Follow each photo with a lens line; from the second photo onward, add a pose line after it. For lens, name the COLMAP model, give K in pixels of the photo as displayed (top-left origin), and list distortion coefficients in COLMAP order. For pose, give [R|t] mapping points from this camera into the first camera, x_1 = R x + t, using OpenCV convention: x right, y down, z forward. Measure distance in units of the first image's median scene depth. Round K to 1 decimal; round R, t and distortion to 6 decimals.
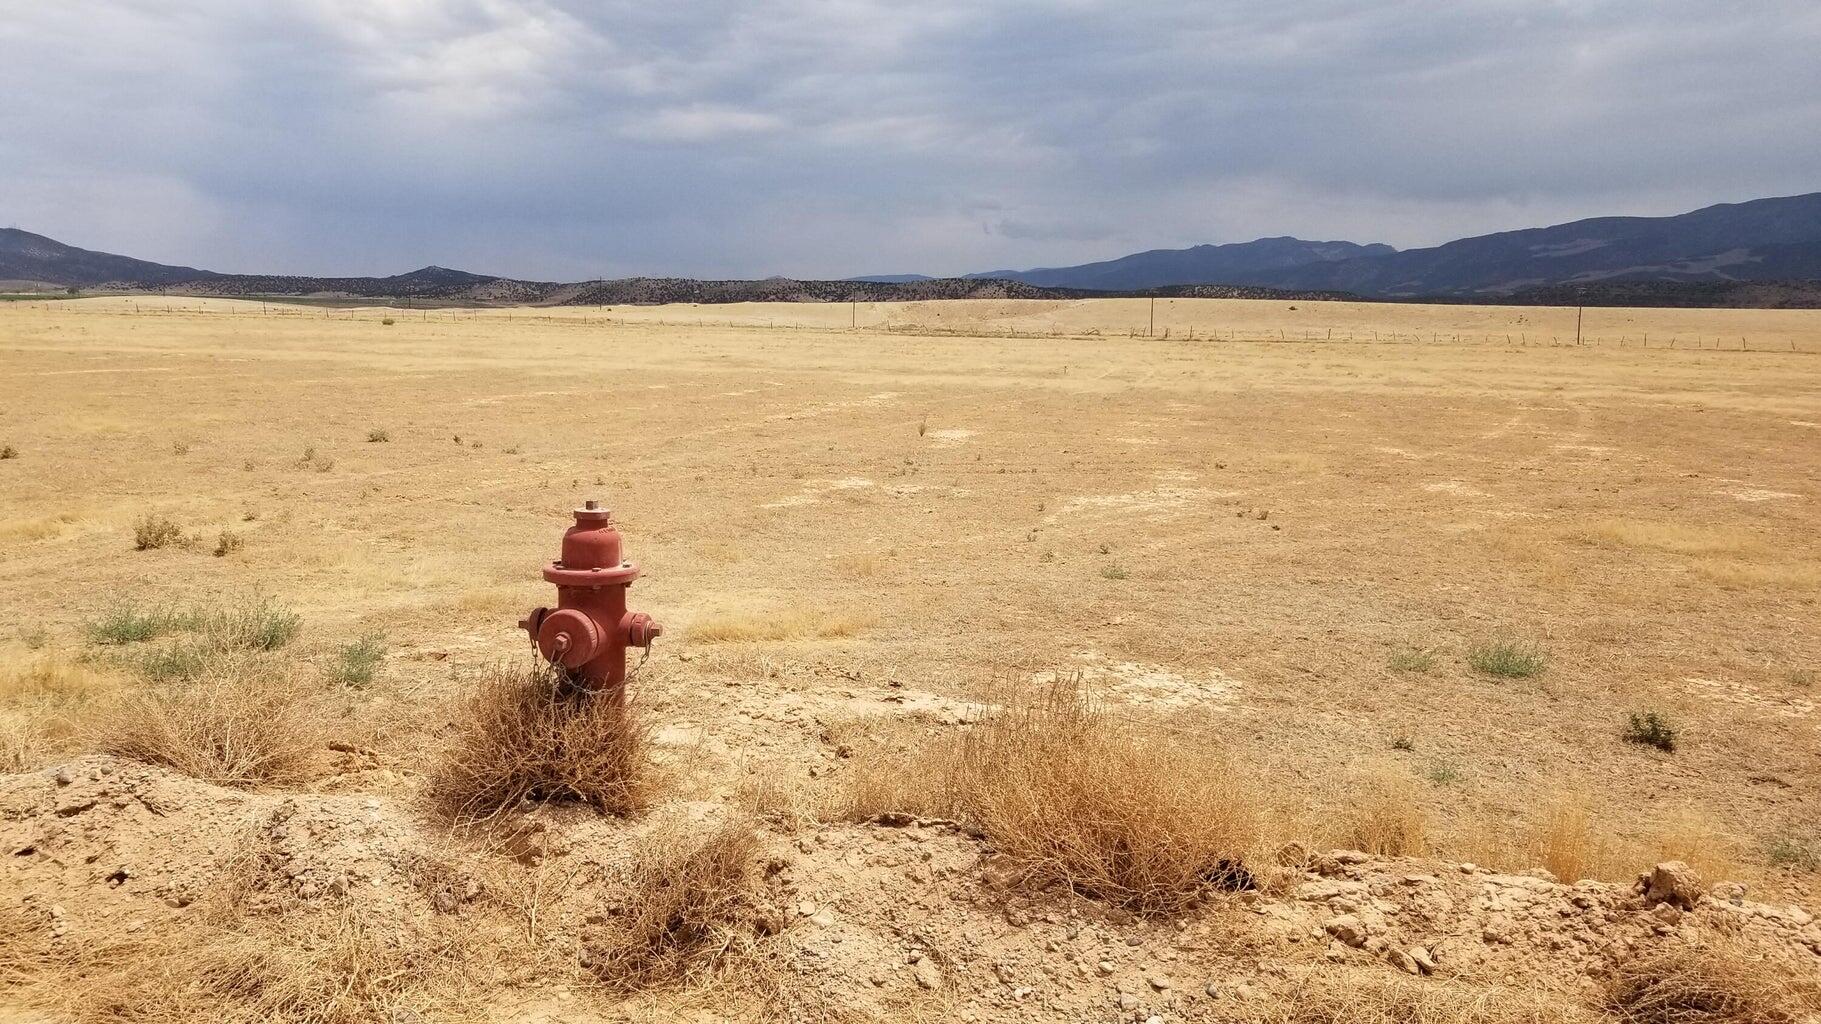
lens RADIAL K [[1420.8, 0, 871.7], [0, 1420.8, 475.8], [0, 0, 1]] dist [0.085886, -0.151086]
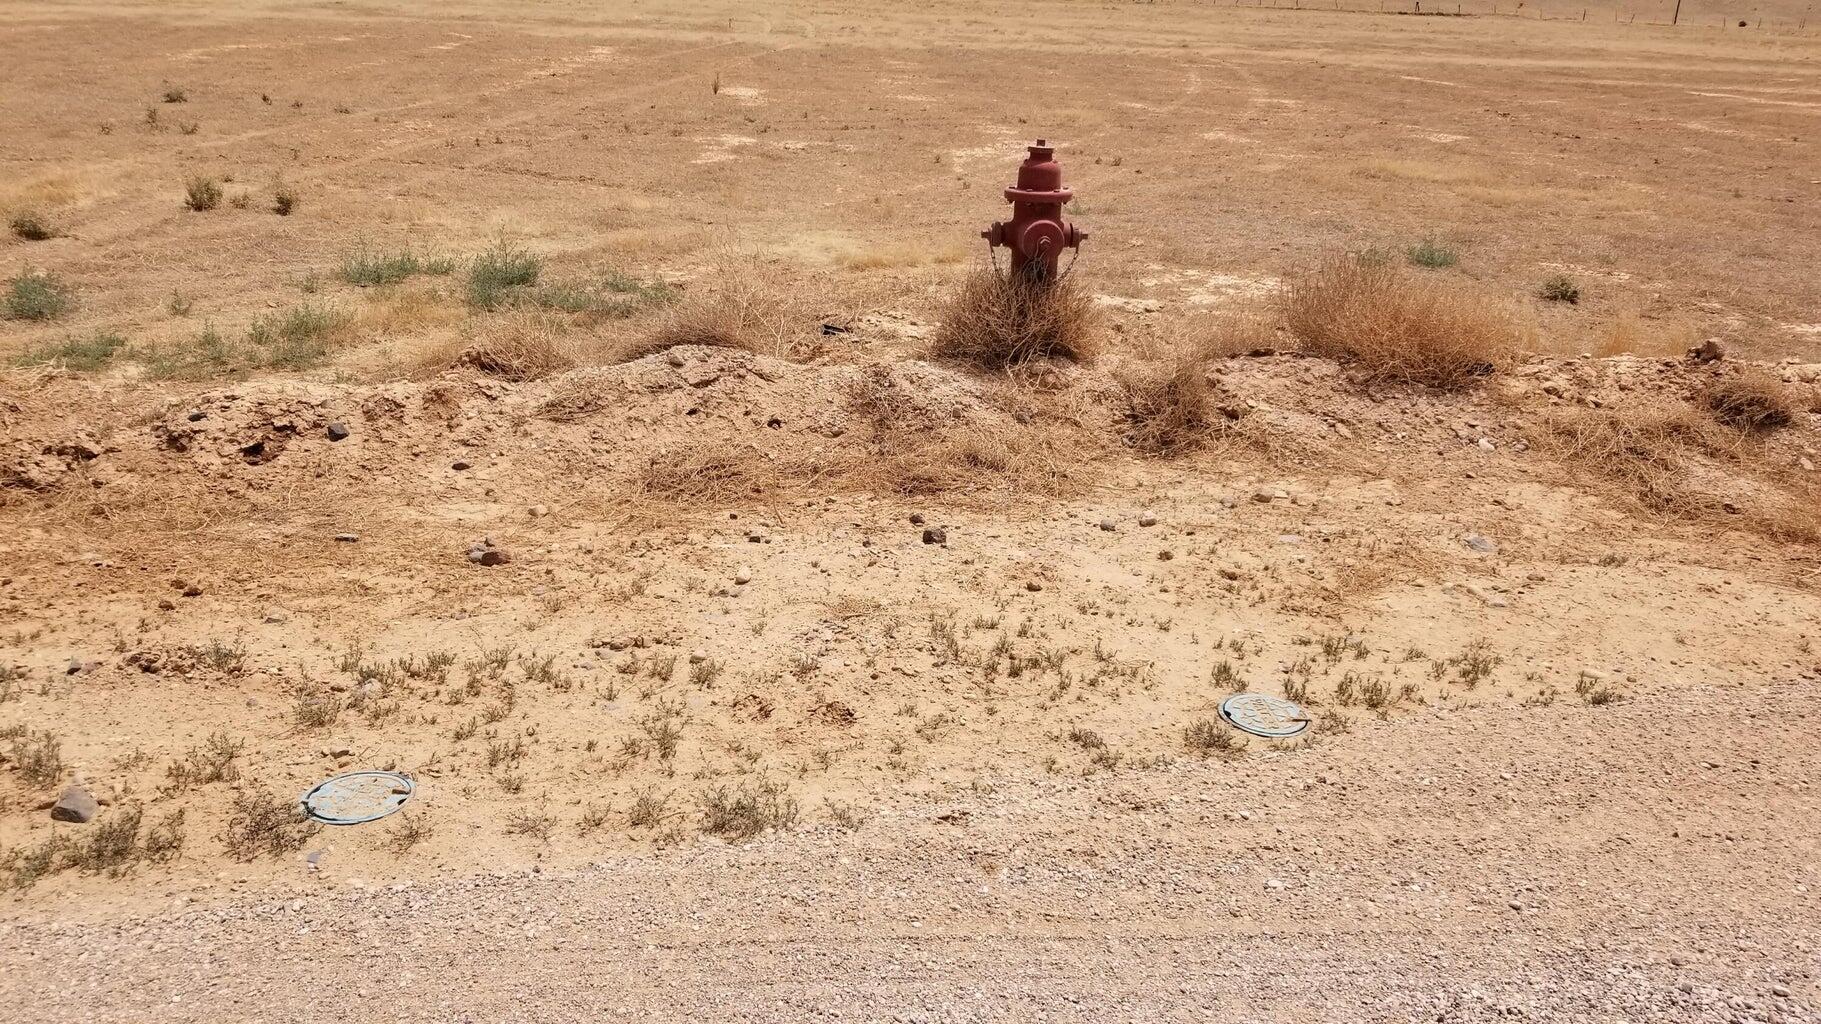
lens RADIAL K [[1420.8, 0, 902.2], [0, 1420.8, 502.0], [0, 0, 1]] dist [0.085886, -0.151086]
pose [[0.954939, -0.086587, 0.283891, -0.741584], [0.013923, 0.968516, 0.248562, 0.011889], [-0.296475, -0.233409, 0.926079, -0.306298]]
